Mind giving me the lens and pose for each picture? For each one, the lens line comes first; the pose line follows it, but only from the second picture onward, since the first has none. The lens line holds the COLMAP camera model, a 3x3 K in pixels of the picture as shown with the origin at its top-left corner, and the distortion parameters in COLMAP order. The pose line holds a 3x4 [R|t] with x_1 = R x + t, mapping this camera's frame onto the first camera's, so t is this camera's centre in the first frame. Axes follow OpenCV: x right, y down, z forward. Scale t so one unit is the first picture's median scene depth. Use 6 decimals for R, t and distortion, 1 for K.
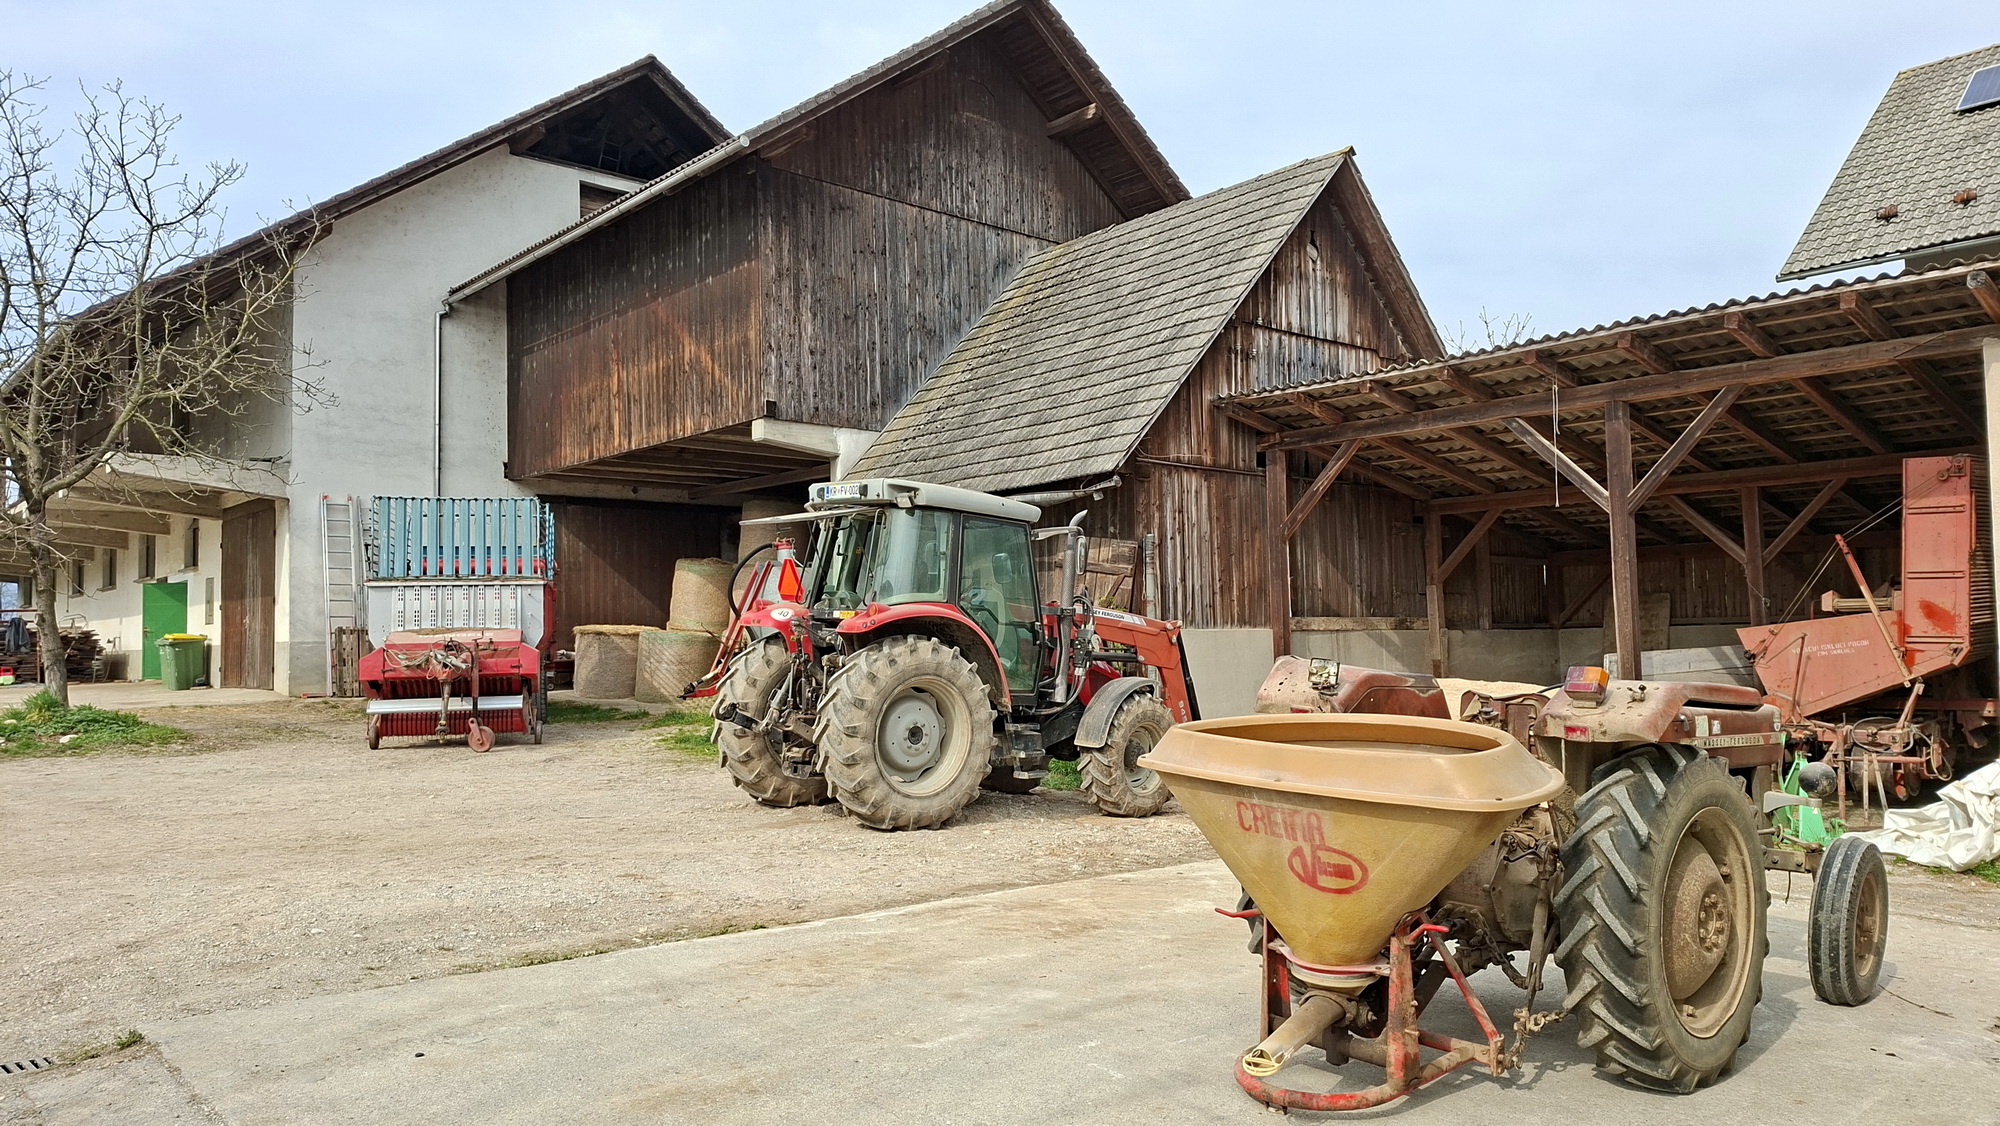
lens RADIAL K [[1427.1, 0, 1008.4], [0, 1427.1, 580.5], [0, 0, 1]] dist [0.139967, -0.199877]
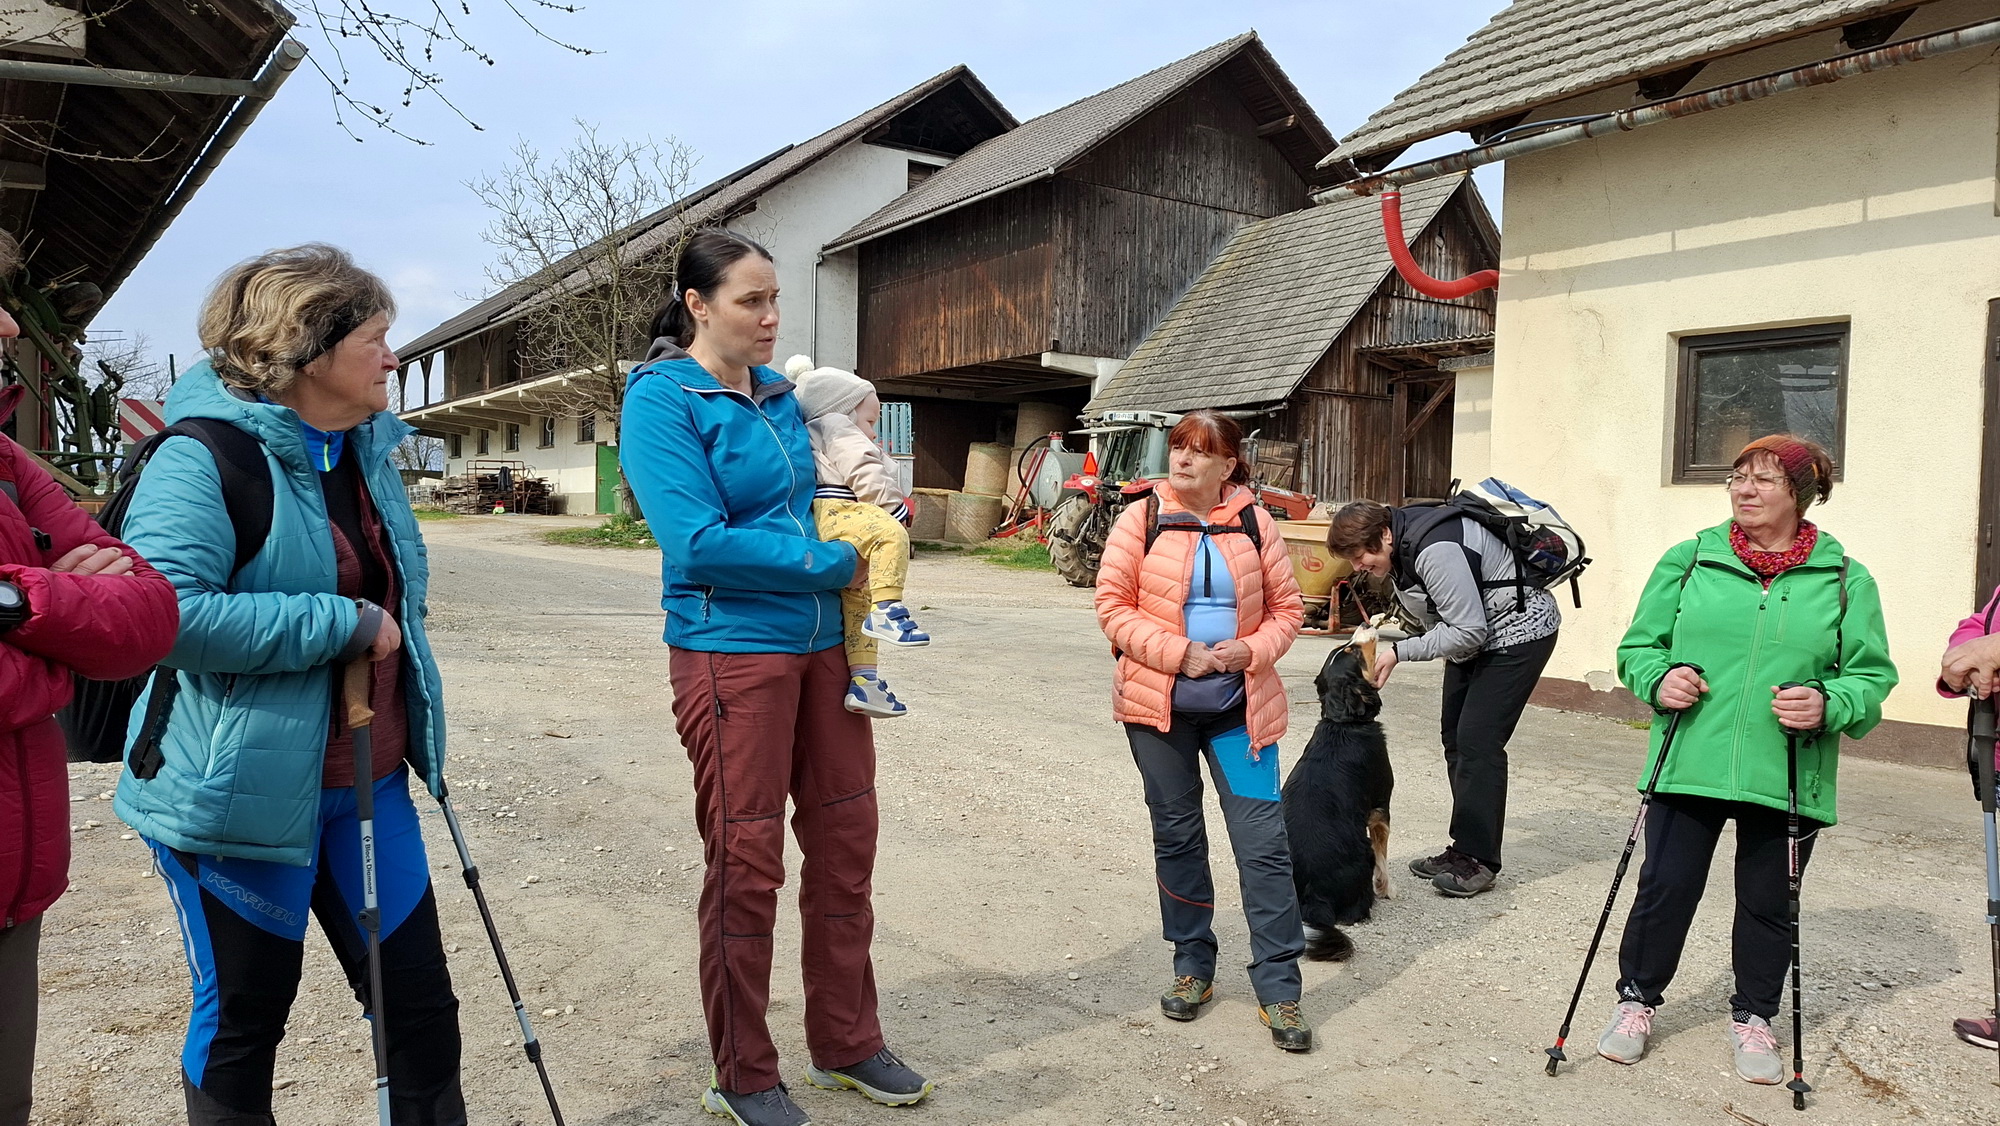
lens RADIAL K [[1427.1, 0, 1008.4], [0, 1427.1, 580.5], [0, 0, 1]] dist [0.139967, -0.199877]
pose [[0.989967, 0.045211, -0.133870, -0.003983], [-0.033736, 0.995656, 0.086783, -0.003976], [0.137212, -0.081396, 0.987192, -0.483638]]
